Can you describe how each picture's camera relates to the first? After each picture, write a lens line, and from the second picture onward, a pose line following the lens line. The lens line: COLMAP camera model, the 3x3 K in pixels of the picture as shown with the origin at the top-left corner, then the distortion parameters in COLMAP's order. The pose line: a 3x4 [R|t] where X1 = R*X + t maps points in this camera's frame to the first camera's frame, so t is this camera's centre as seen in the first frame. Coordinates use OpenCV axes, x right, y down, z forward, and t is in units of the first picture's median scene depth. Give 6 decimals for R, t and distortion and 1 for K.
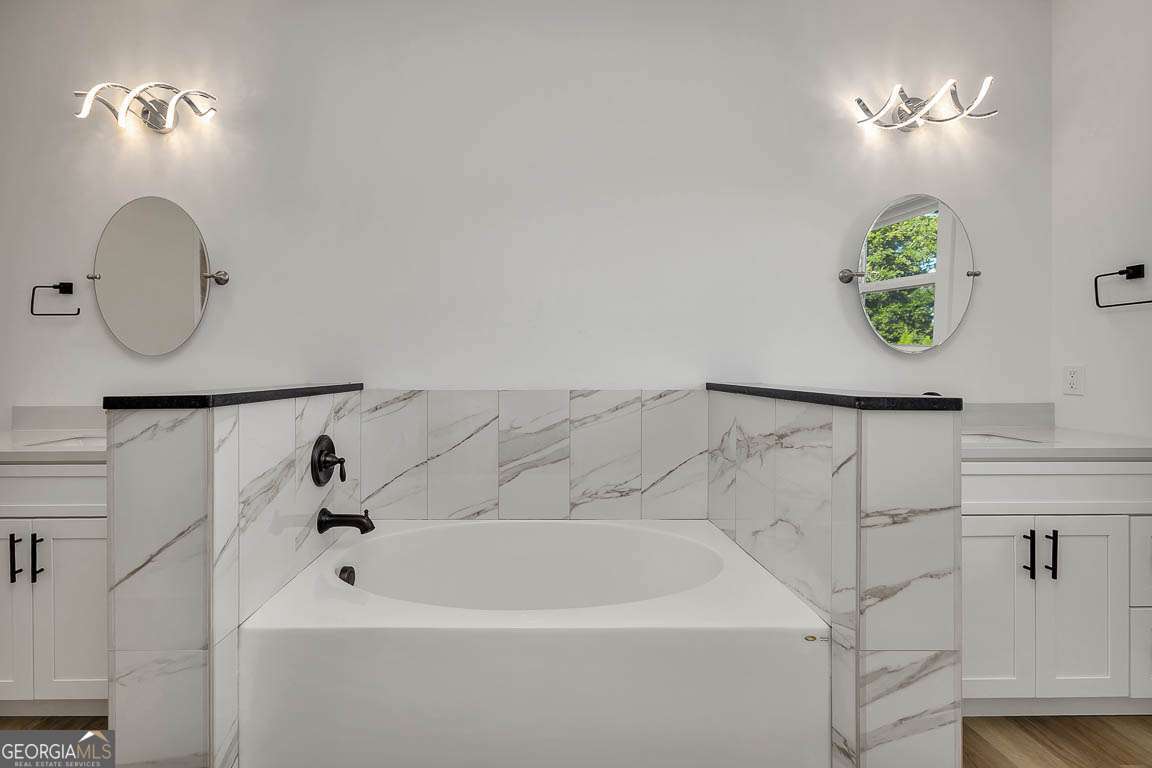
lens RADIAL K [[502.7, 0, 539.1], [0, 502.7, 373.1], [0, 0, 1]] dist [0.000320, 0.000410]
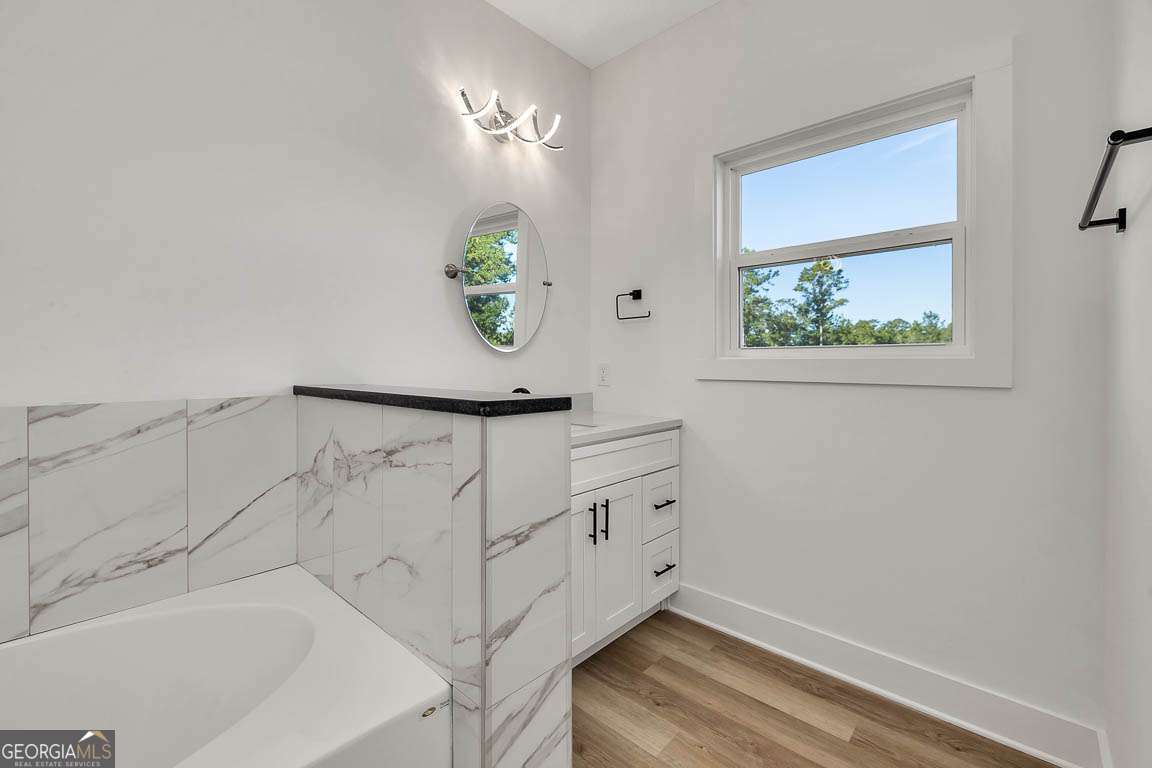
lens RADIAL K [[492.2, 0, 574.1], [0, 492.2, 363.1], [0, 0, 1]] dist [0.000742, 0.000223]
pose [[0.684527, 0.000062, 0.728988, 0.105896], [0.011486, 0.999875, -0.010871, -0.002999], [-0.728897, 0.015815, 0.684441, 0.235912]]
